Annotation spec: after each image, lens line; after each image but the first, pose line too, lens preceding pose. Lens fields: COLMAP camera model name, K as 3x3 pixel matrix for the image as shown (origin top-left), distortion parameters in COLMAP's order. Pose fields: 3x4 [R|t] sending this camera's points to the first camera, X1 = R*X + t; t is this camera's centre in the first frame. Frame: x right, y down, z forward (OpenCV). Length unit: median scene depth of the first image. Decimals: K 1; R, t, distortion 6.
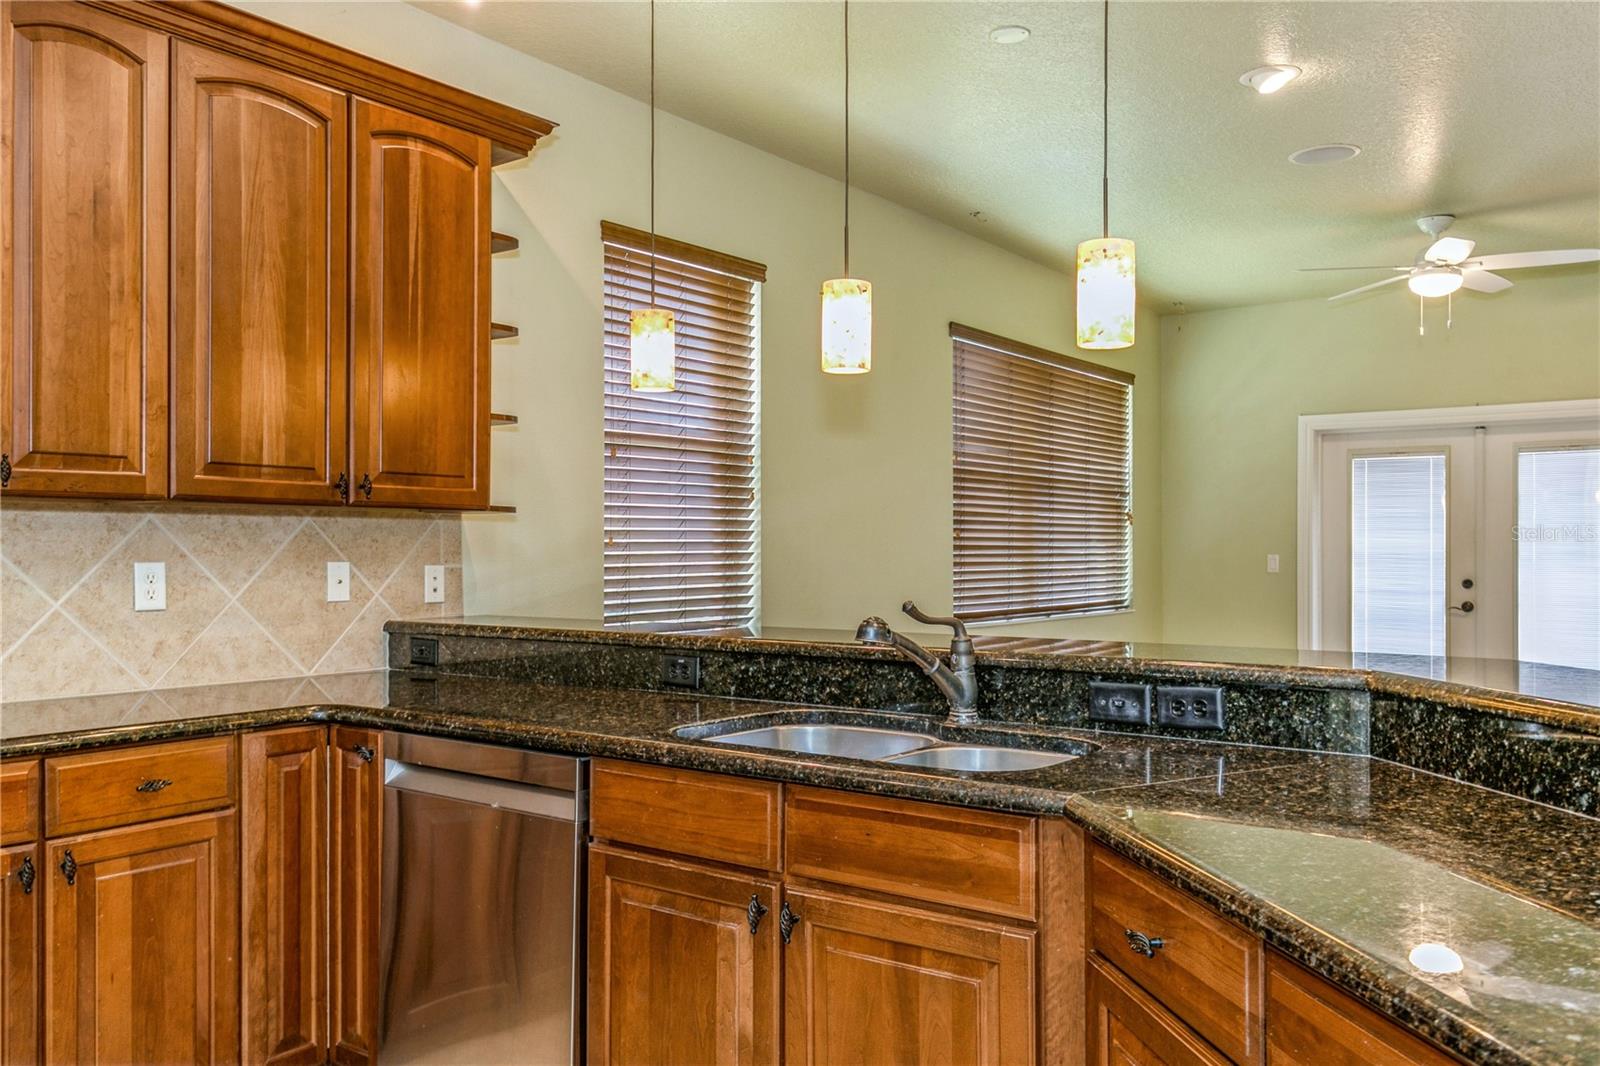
lens RADIAL K [[1257.3, 0, 799.5], [0, 1257.3, 542.4], [0, 0, 1]] dist [0.009617, 0.001766]
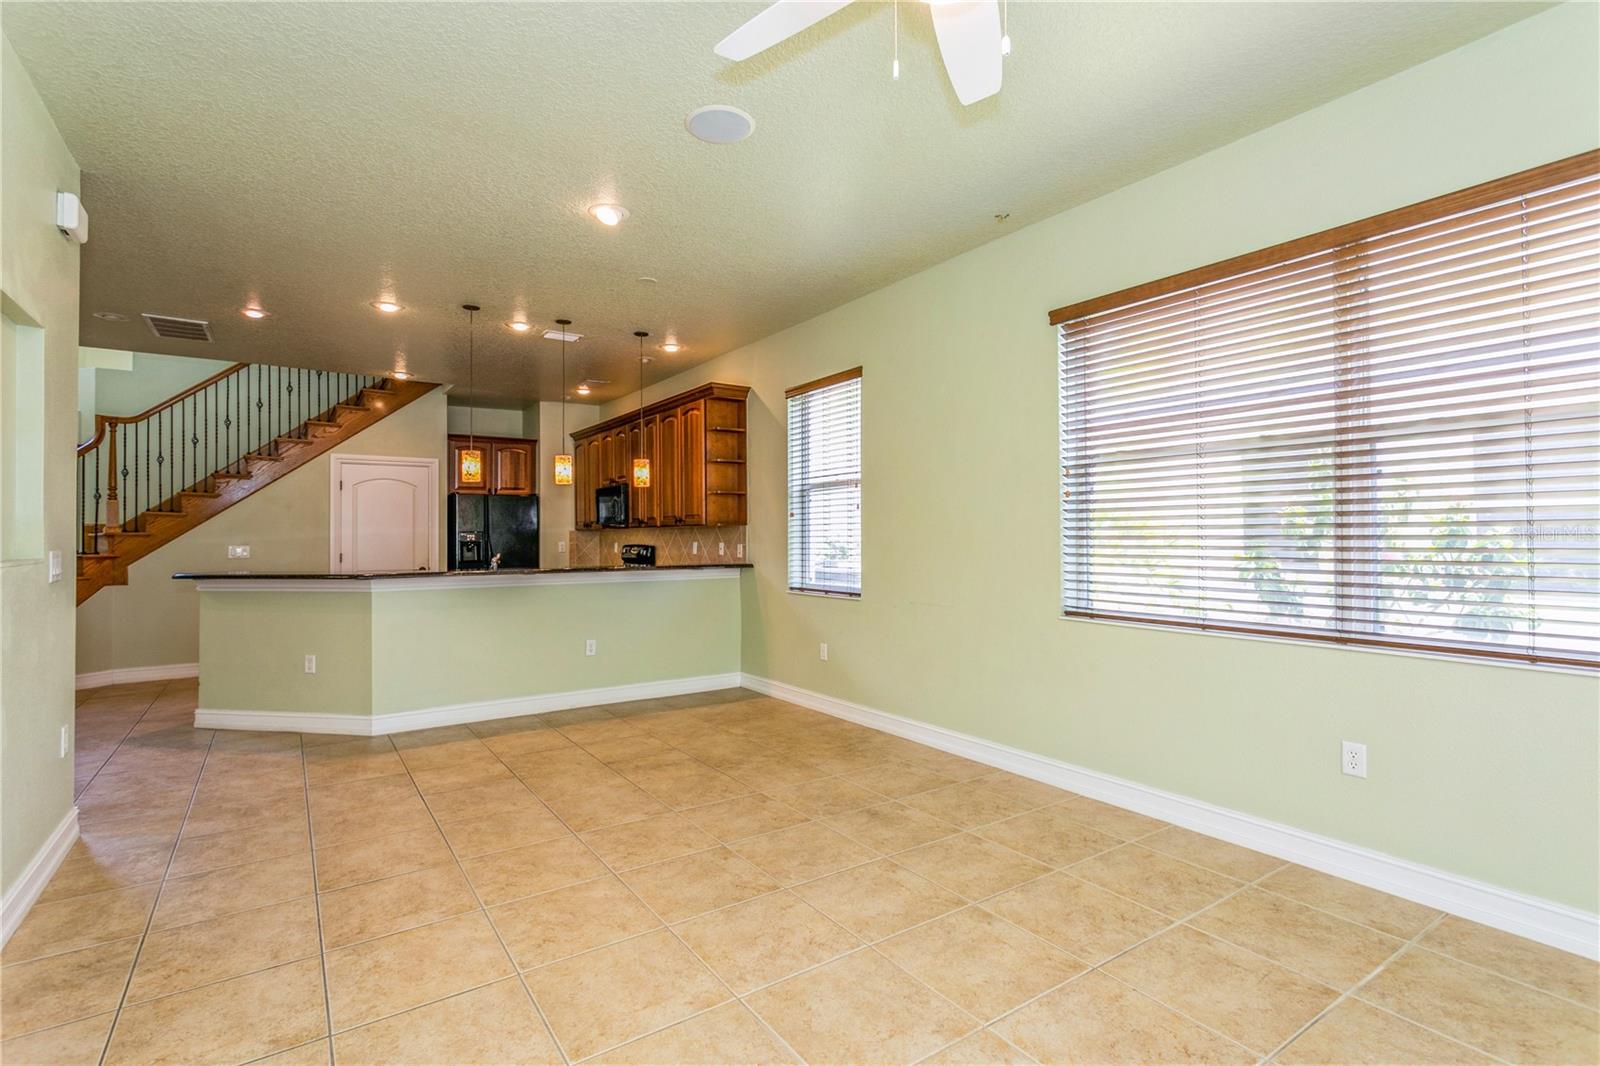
lens RADIAL K [[759.0, 0, 800.0], [0, 759.0, 533.0], [0, 0, 1]] dist [0.001771, 0.000383]
pose [[-0.317708, -0.002687, -0.948185, 1.530953], [0.007745, 0.999955, -0.005429, 0.001672], [0.948157, -0.009069, -0.317673, 1.990729]]
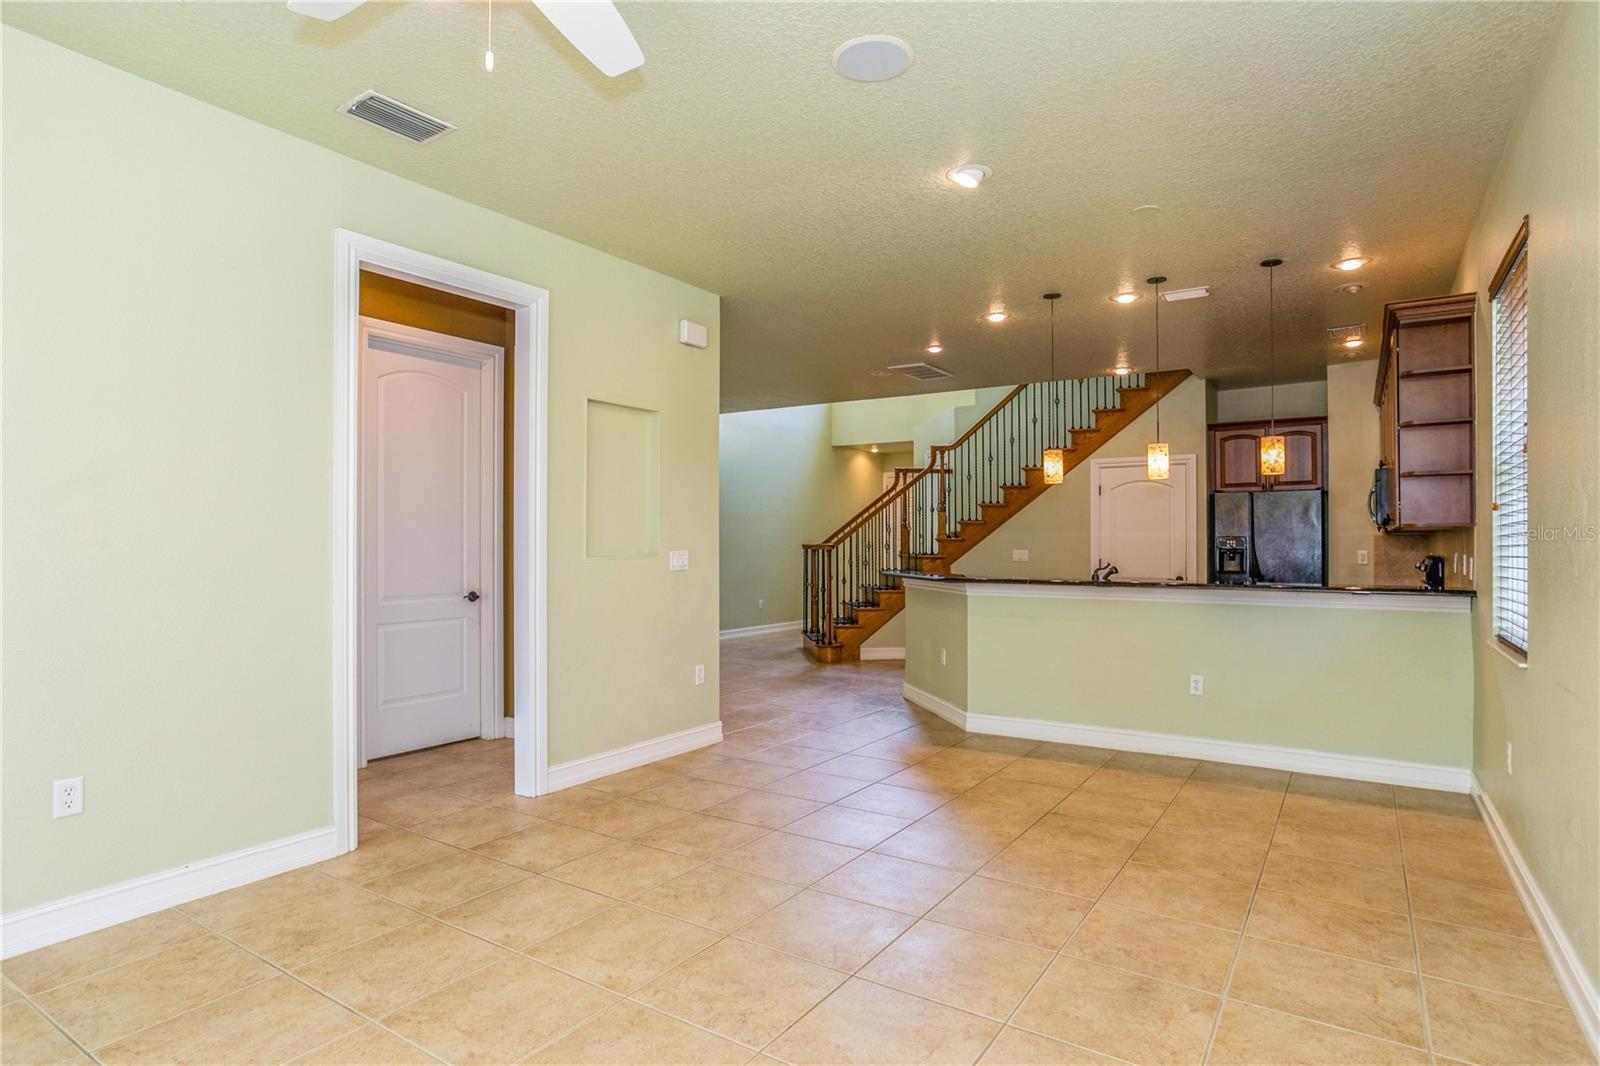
lens RADIAL K [[862.8, 0, 794.9], [0, 862.8, 543.3], [0, 0, 1]] dist [-0.052657, 0.042431]
pose [[-0.998298, -0.001524, -0.058307, 0.814686], [-0.001301, 0.999992, -0.003856, 0.004235], [0.058312, -0.003773, -0.998291, 2.487337]]
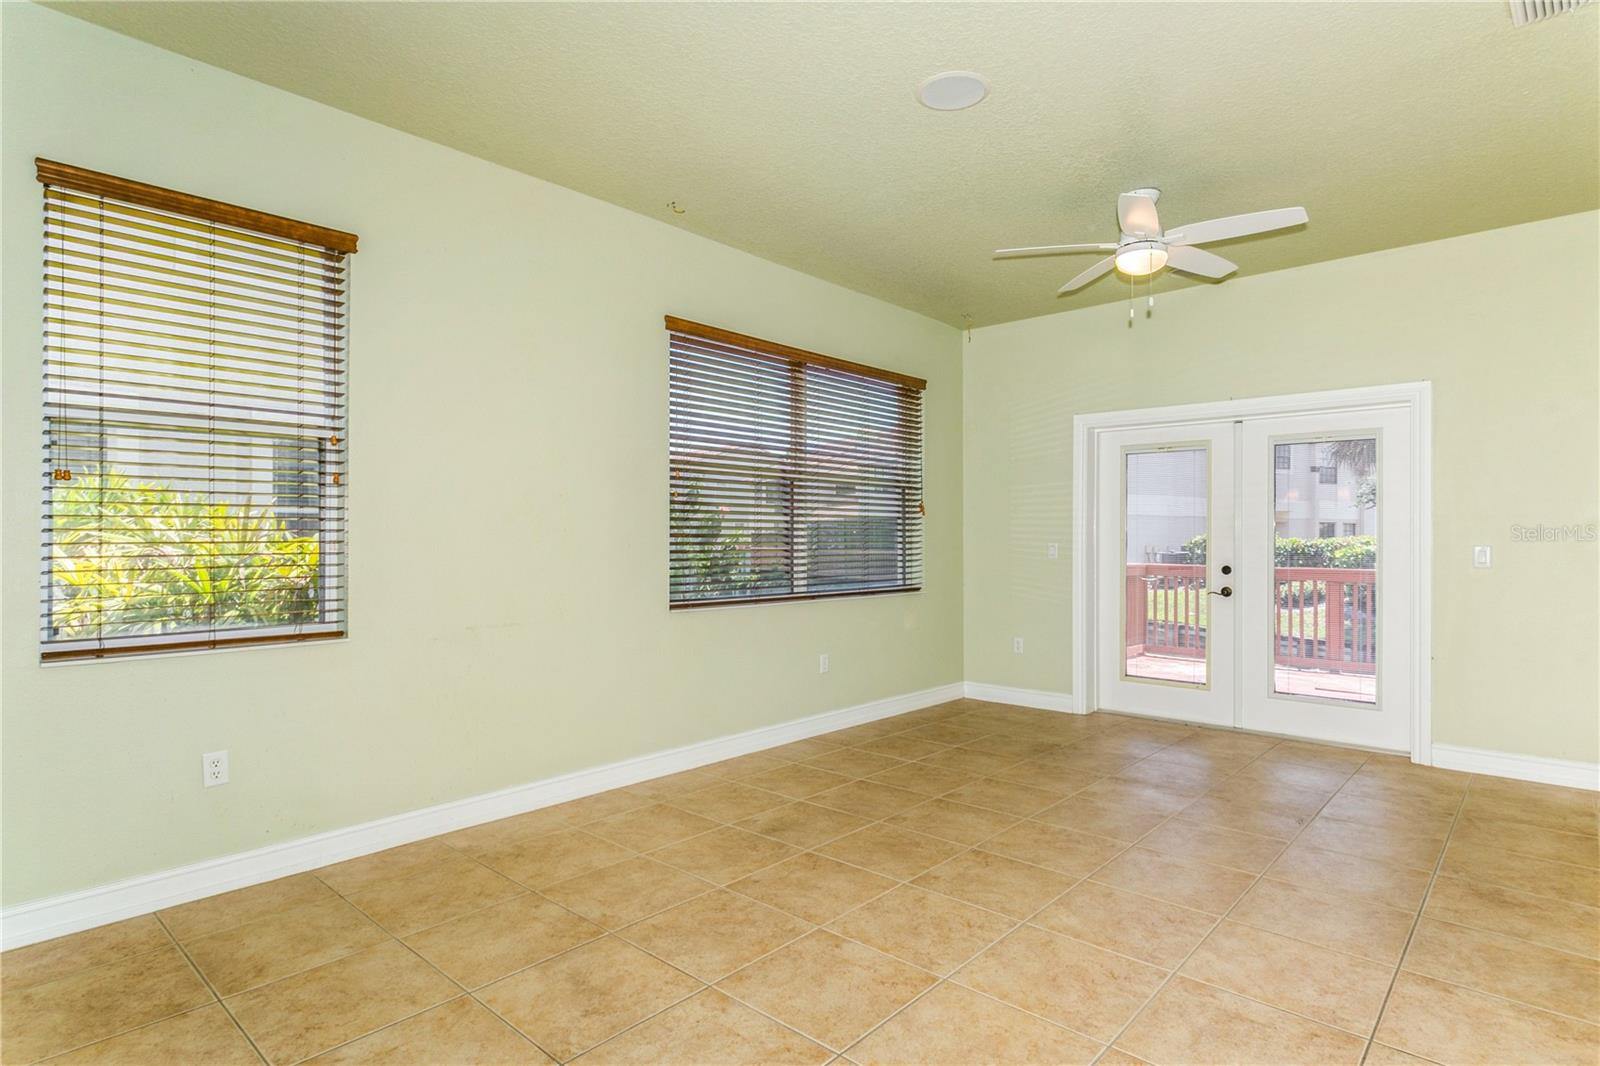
lens RADIAL K [[843.6, 0, 800.0], [0, 843.6, 533.0], [0, 0, 1]] dist [-0.005283, -0.000171]
pose [[0.995983, -0.001973, -0.089524, 0.593107], [0.001610, 0.999990, -0.004126, 0.009640], [0.089531, 0.003966, 0.995976, 0.618730]]
